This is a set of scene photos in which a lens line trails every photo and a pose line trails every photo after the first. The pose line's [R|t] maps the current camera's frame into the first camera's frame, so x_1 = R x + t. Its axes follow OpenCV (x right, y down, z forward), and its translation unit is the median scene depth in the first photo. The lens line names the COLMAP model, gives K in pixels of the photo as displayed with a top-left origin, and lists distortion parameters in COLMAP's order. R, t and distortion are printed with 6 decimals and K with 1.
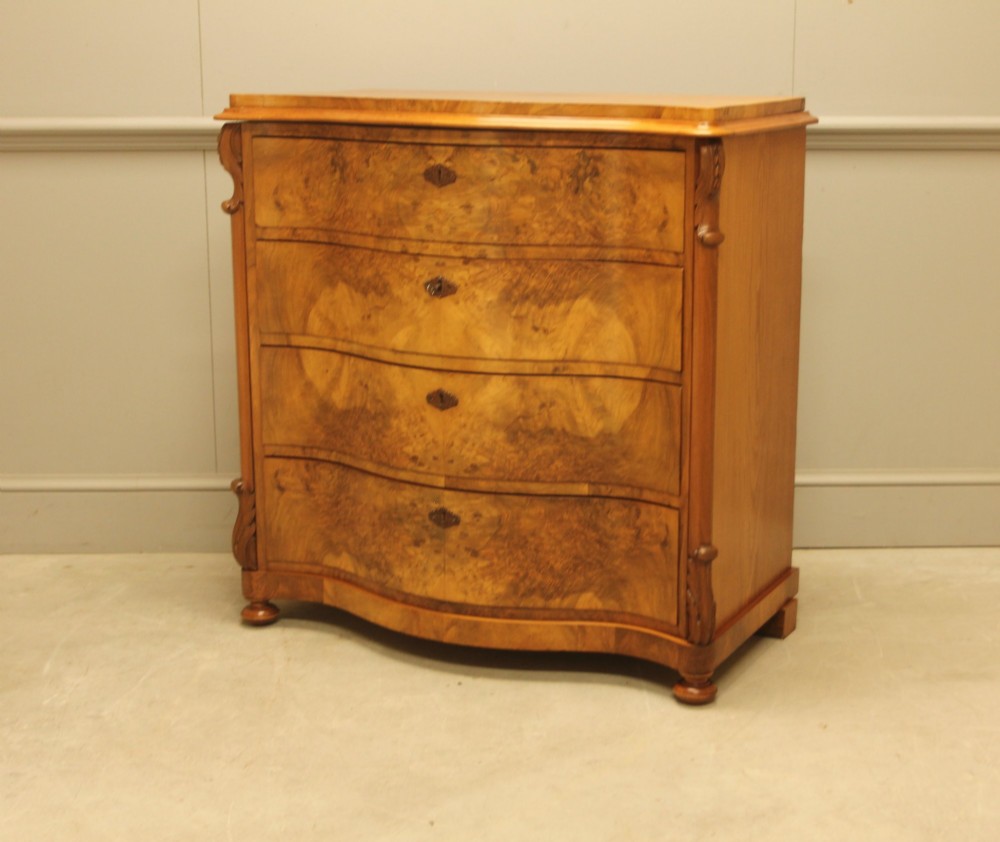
lens RADIAL K [[1695.6, 0, 539.5], [0, 1695.6, 411.4], [0, 0, 1]] dist [-0.016076, 0.000000]
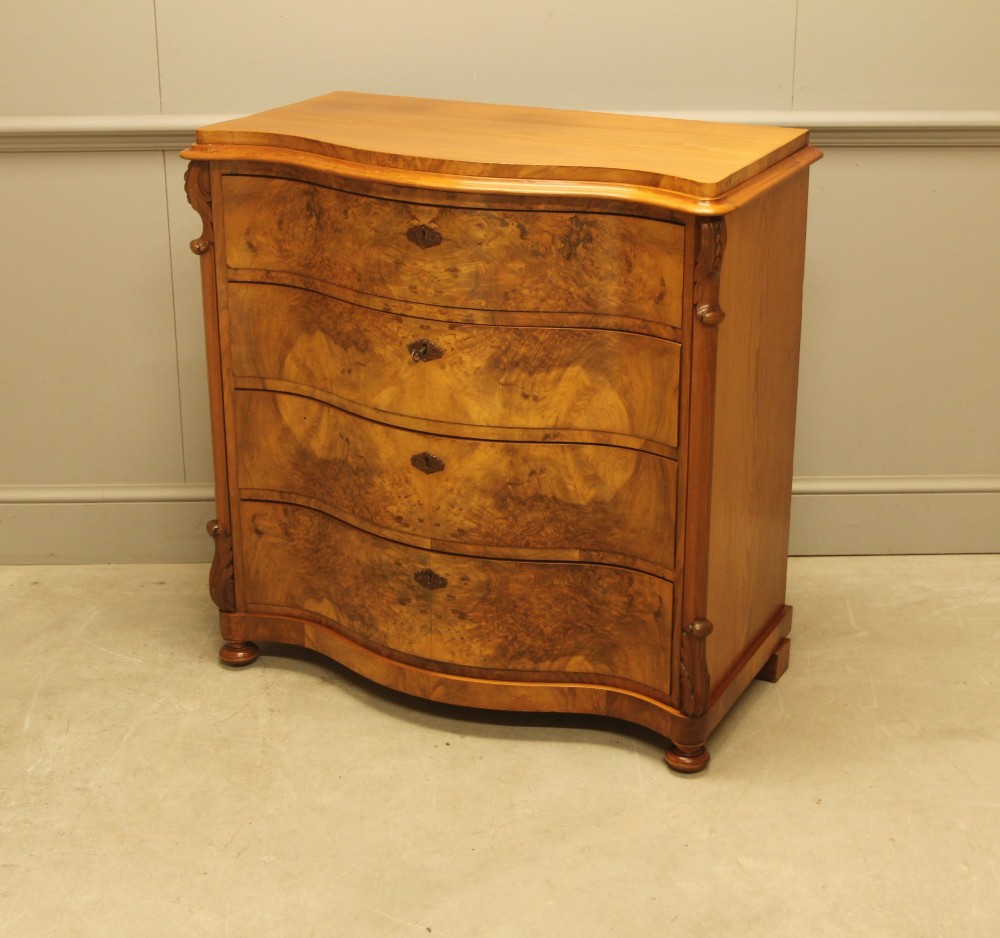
lens RADIAL K [[1817.3, 0, 497.5], [0, 1817.3, 461.6], [0, 0, 1]] dist [-0.025907, 0.000000]
pose [[0.999990, -0.004361, 0.000544, -0.018326], [0.004240, 0.989948, 0.141369, -0.153998], [-0.001155, -0.141365, 0.989957, -0.022004]]
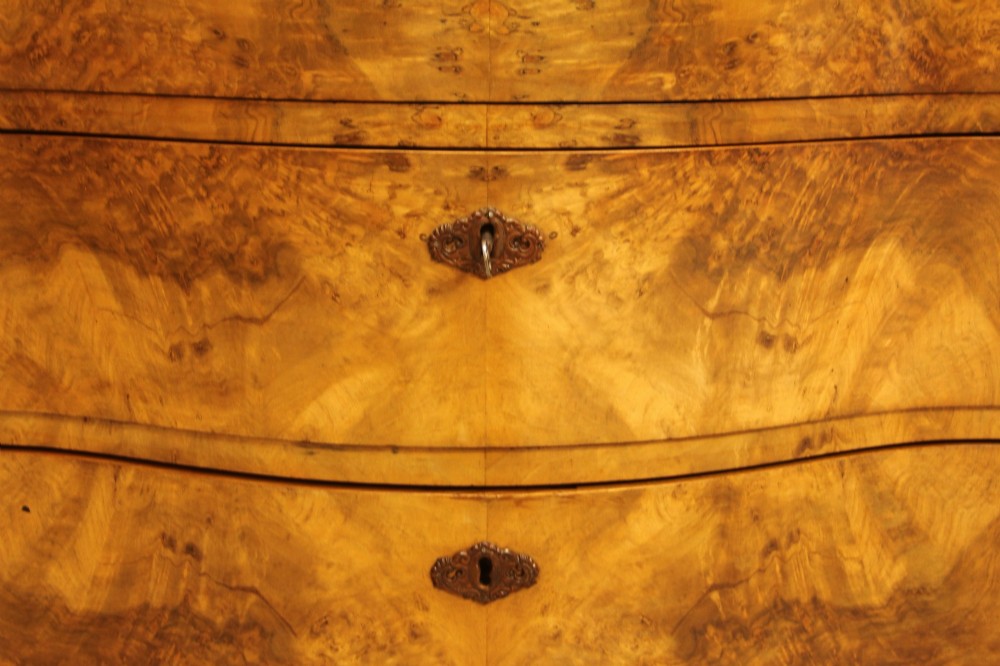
lens RADIAL K [[1468.5, 0, 496.7], [0, 1468.5, 333.2], [0, 0, 1]] dist [-0.001047, 0.000000]
pose [[0.878934, -0.116525, 0.462490, -0.186326], [0.096418, 0.993085, 0.066972, -0.074201], [-0.467096, -0.014272, 0.884091, 0.742298]]
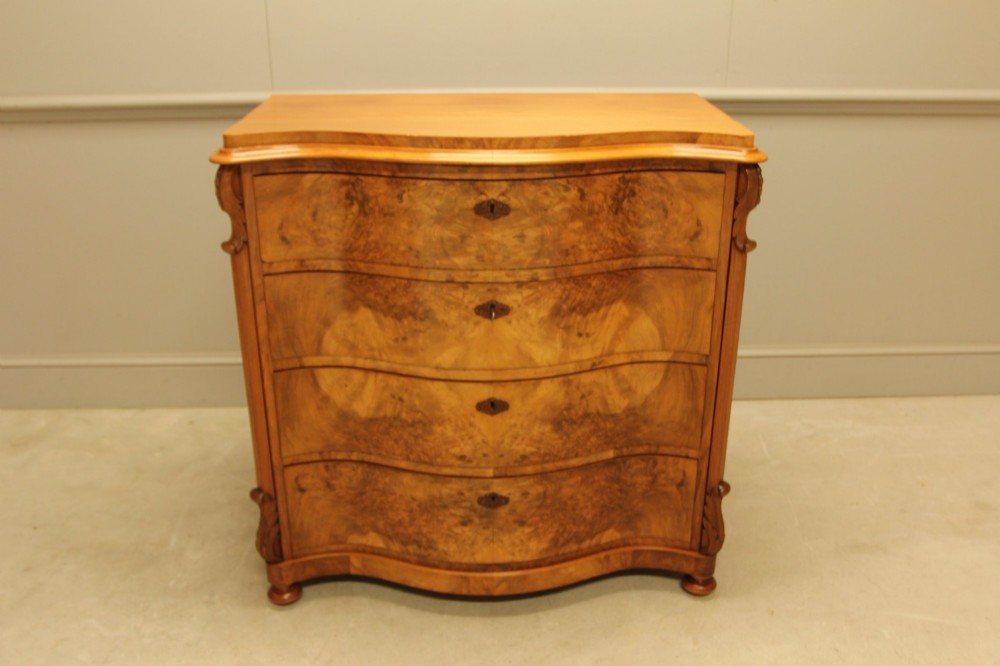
lens RADIAL K [[944.5, 0, 489.5], [0, 944.5, 338.0], [0, 0, 1]] dist [-0.065909, 0.000000]
pose [[0.881705, -0.188044, 0.432708, -0.317354], [0.104825, 0.972294, 0.208940, -0.179003], [-0.460009, -0.138864, 0.876988, 0.470711]]
